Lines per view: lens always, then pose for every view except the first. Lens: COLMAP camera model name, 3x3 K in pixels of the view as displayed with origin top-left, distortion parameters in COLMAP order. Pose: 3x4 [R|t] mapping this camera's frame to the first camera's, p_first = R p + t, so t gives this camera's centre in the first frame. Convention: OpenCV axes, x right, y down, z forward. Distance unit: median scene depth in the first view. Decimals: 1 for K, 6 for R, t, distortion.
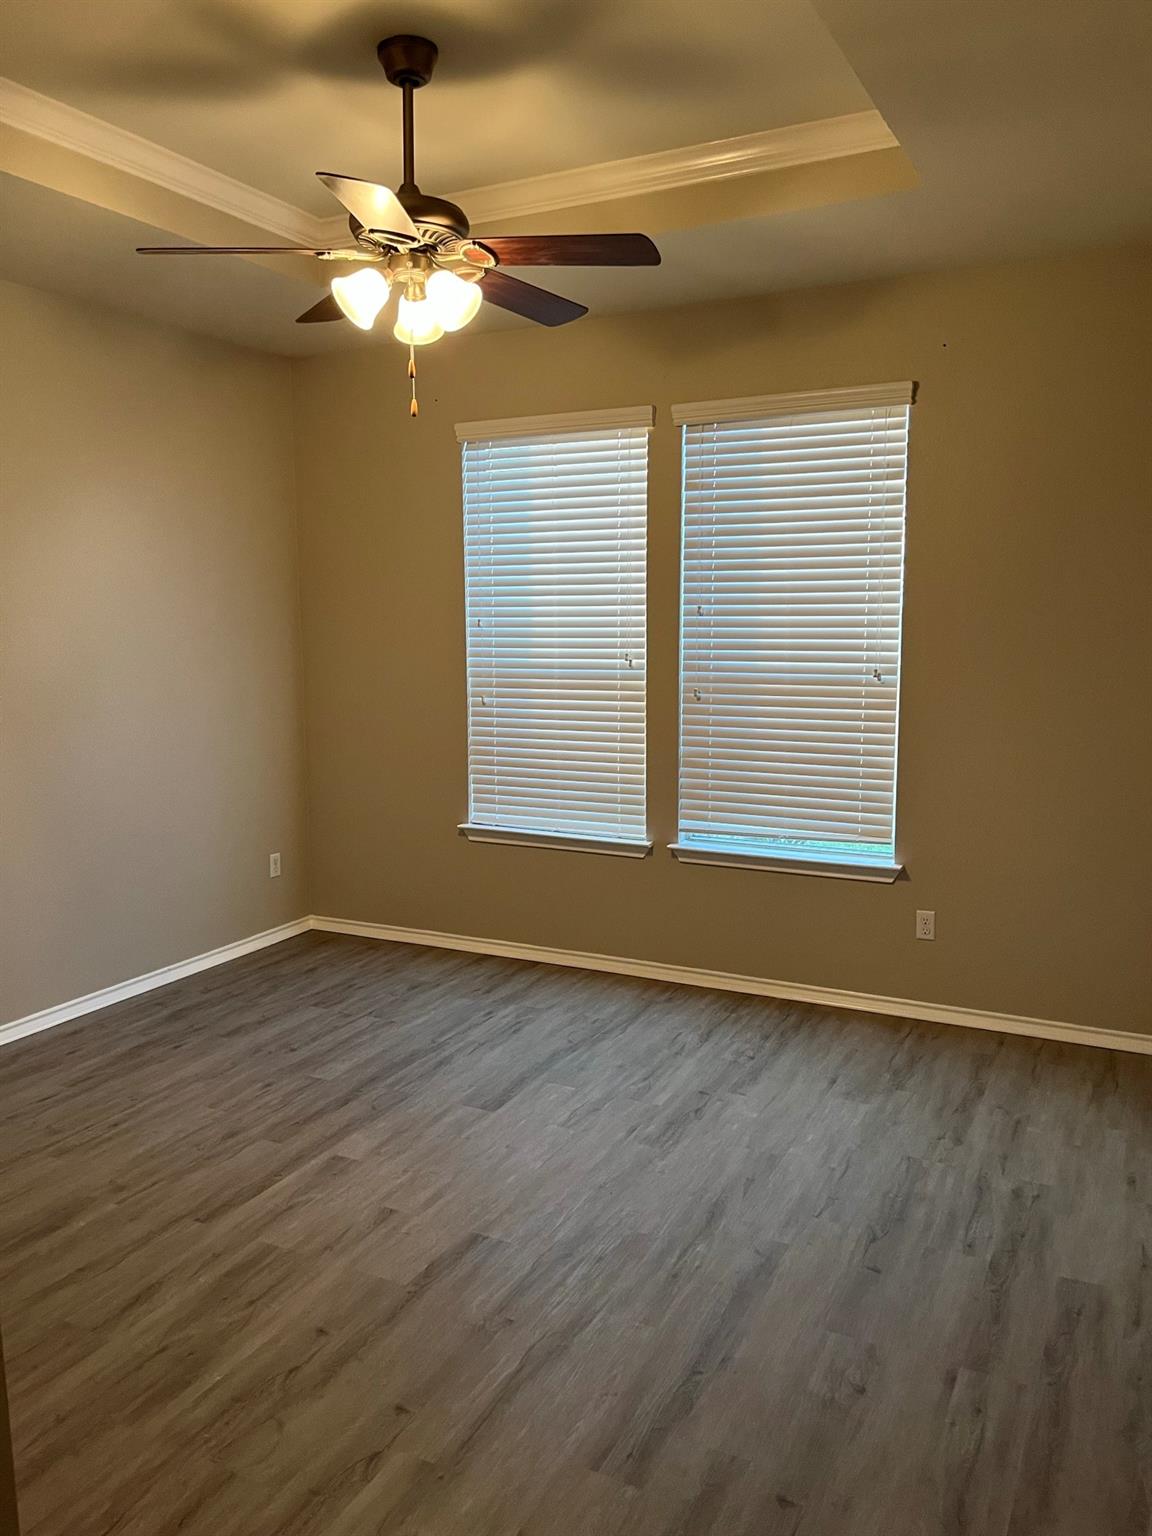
lens RADIAL K [[1160.3, 0, 584.6], [0, 1160.3, 764.6], [0, 0, 1]] dist [0.059631, -0.066485]
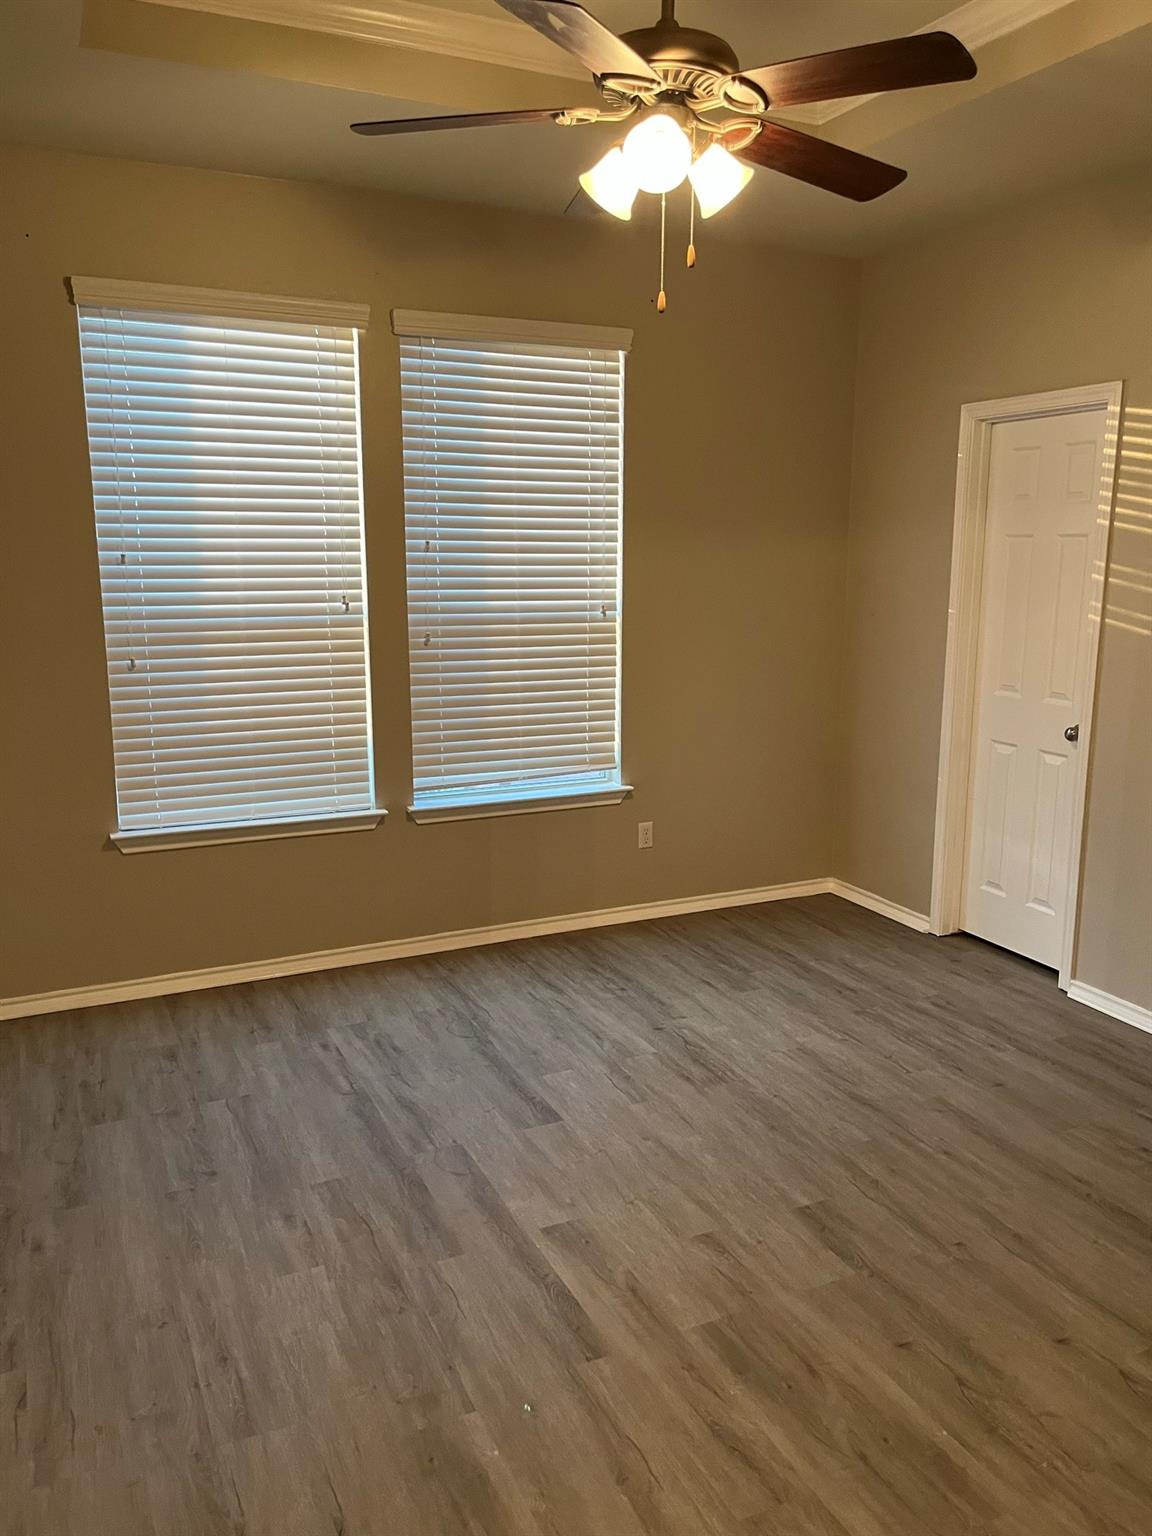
lens RADIAL K [[1160.3, 0, 583.7], [0, 1160.3, 769.6], [0, 0, 1]] dist [0.059631, -0.066485]
pose [[0.608161, -0.143781, 0.780684, -0.593089], [0.095624, 0.989568, 0.107759, -0.048766], [-0.788033, 0.009117, 0.615565, 0.362998]]
